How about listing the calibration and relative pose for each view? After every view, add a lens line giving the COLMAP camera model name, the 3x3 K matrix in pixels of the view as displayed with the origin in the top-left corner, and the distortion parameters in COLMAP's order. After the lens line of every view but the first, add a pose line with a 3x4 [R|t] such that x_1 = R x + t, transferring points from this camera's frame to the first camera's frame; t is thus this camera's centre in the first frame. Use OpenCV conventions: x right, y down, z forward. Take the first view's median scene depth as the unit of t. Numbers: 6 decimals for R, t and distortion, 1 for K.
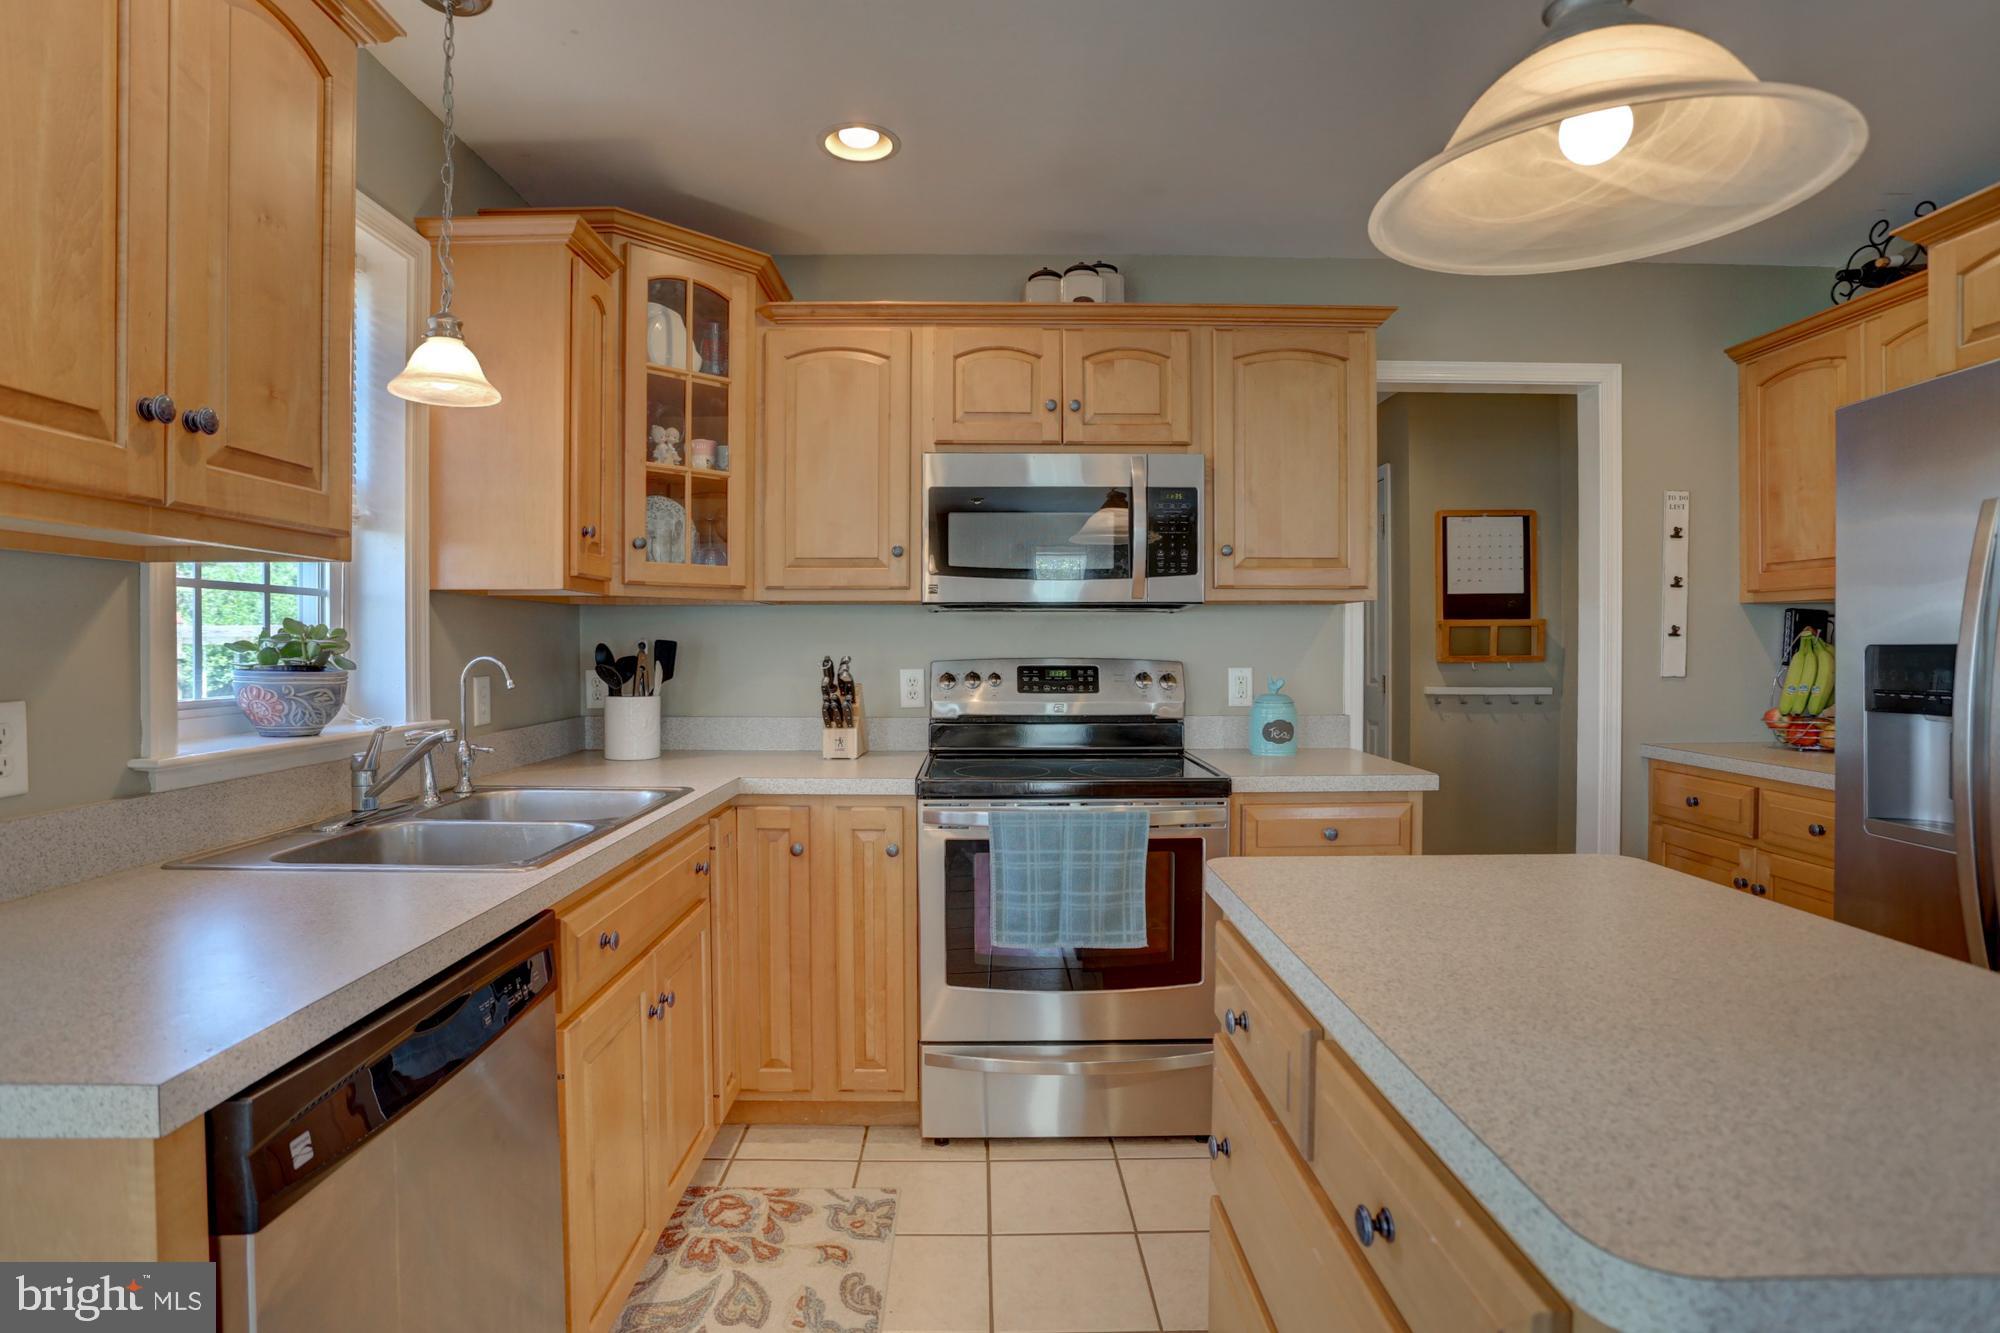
lens RADIAL K [[1008.1, 0, 992.7], [0, 1008.1, 653.6], [0, 0, 1]] dist [-0.079234, 0.034464]
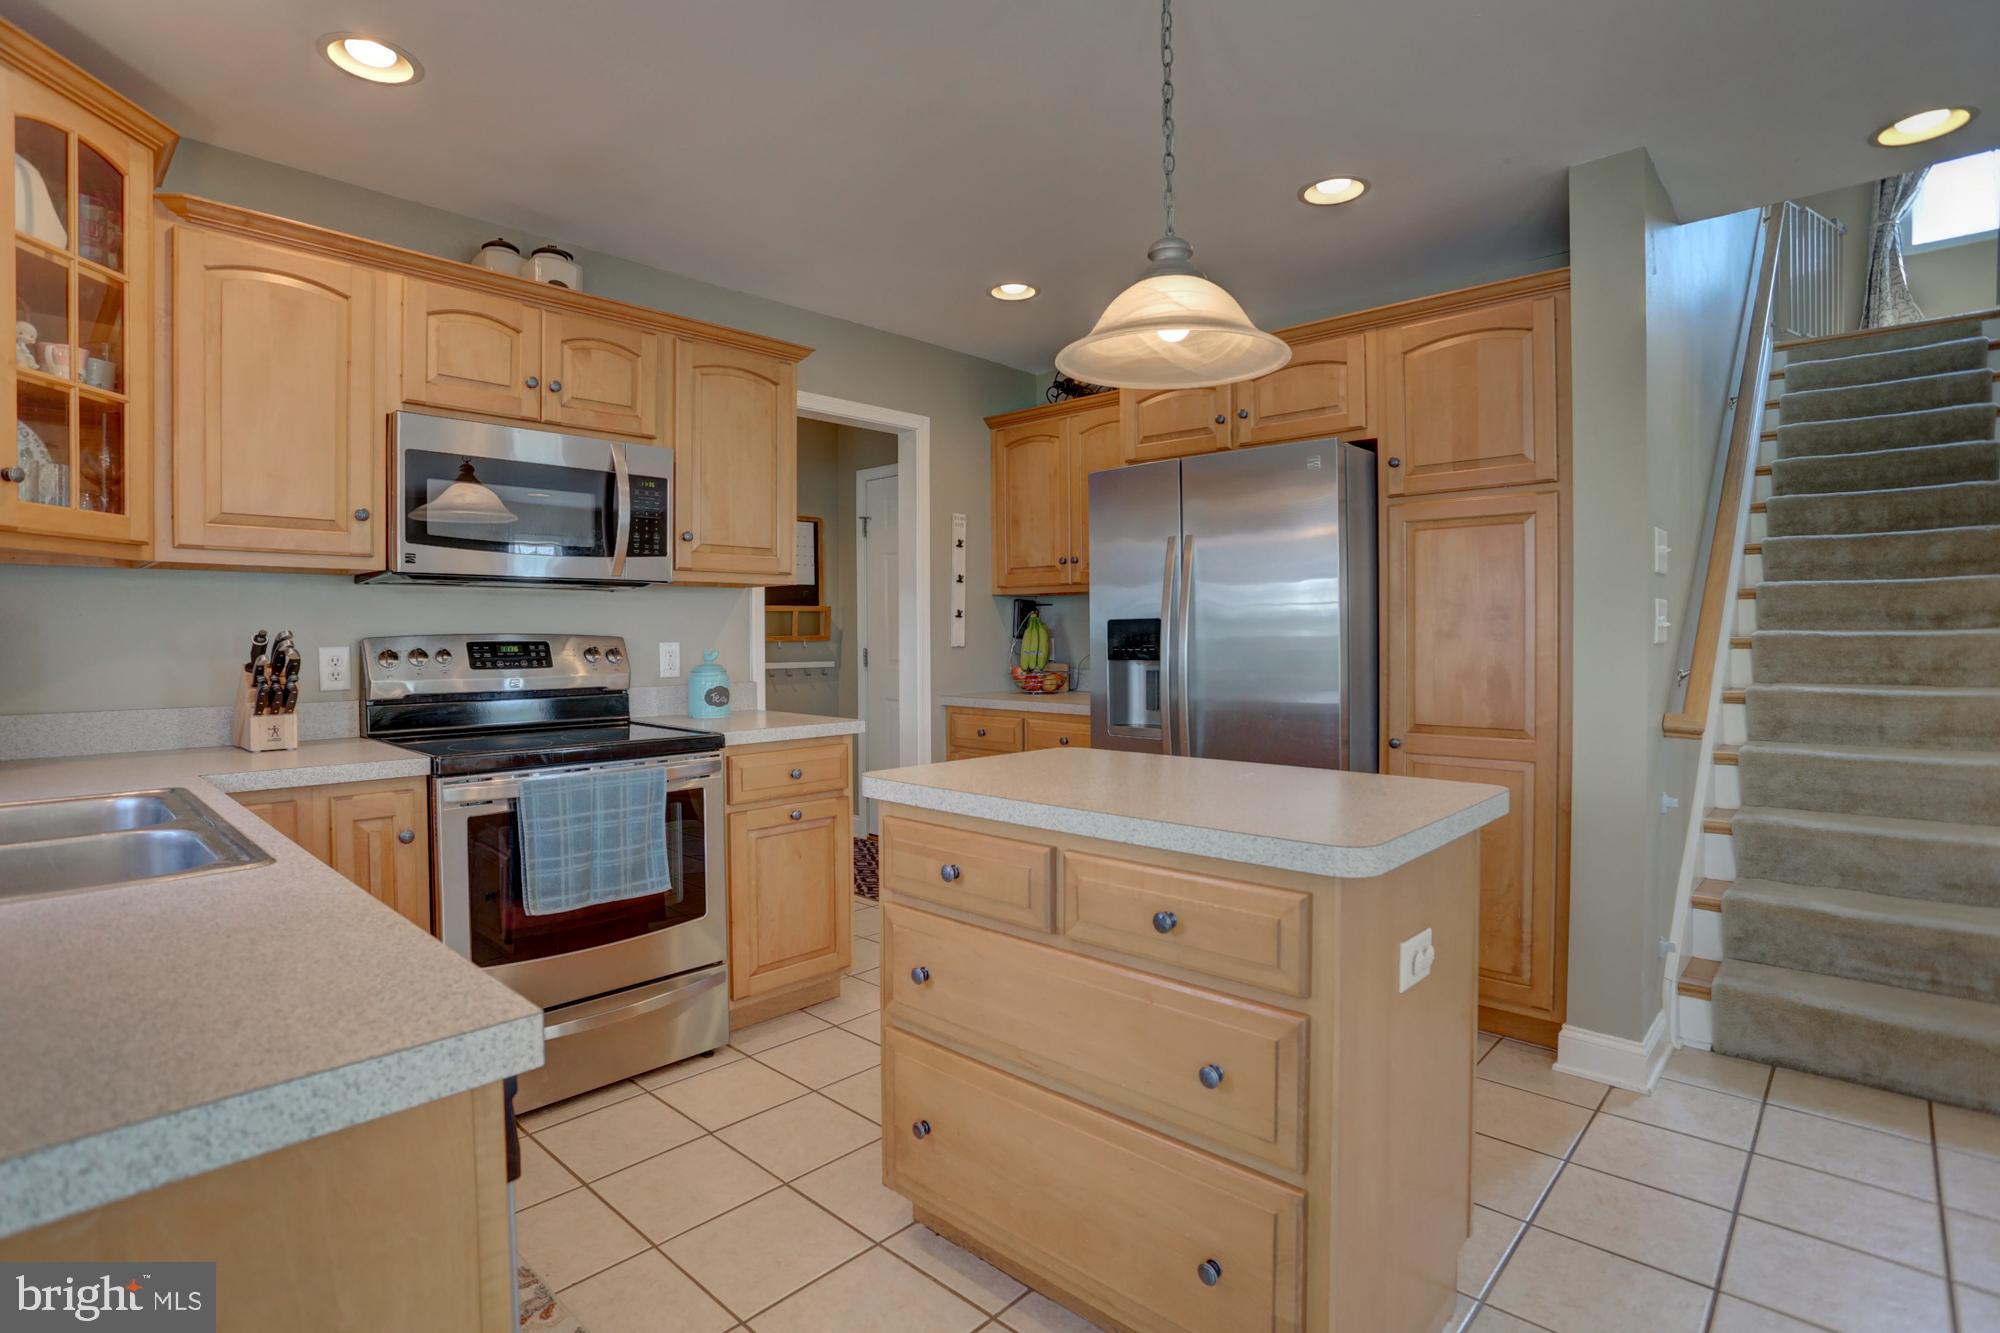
lens RADIAL K [[978.3, 0, 998.0], [0, 978.3, 649.4], [0, 0, 1]] dist [-0.097993, 0.056749]
pose [[0.689011, -0.013686, 0.724621, -0.316552], [0.010243, 0.999906, 0.009146, 0.017788], [-0.724678, 0.001121, 0.689086, -0.002746]]
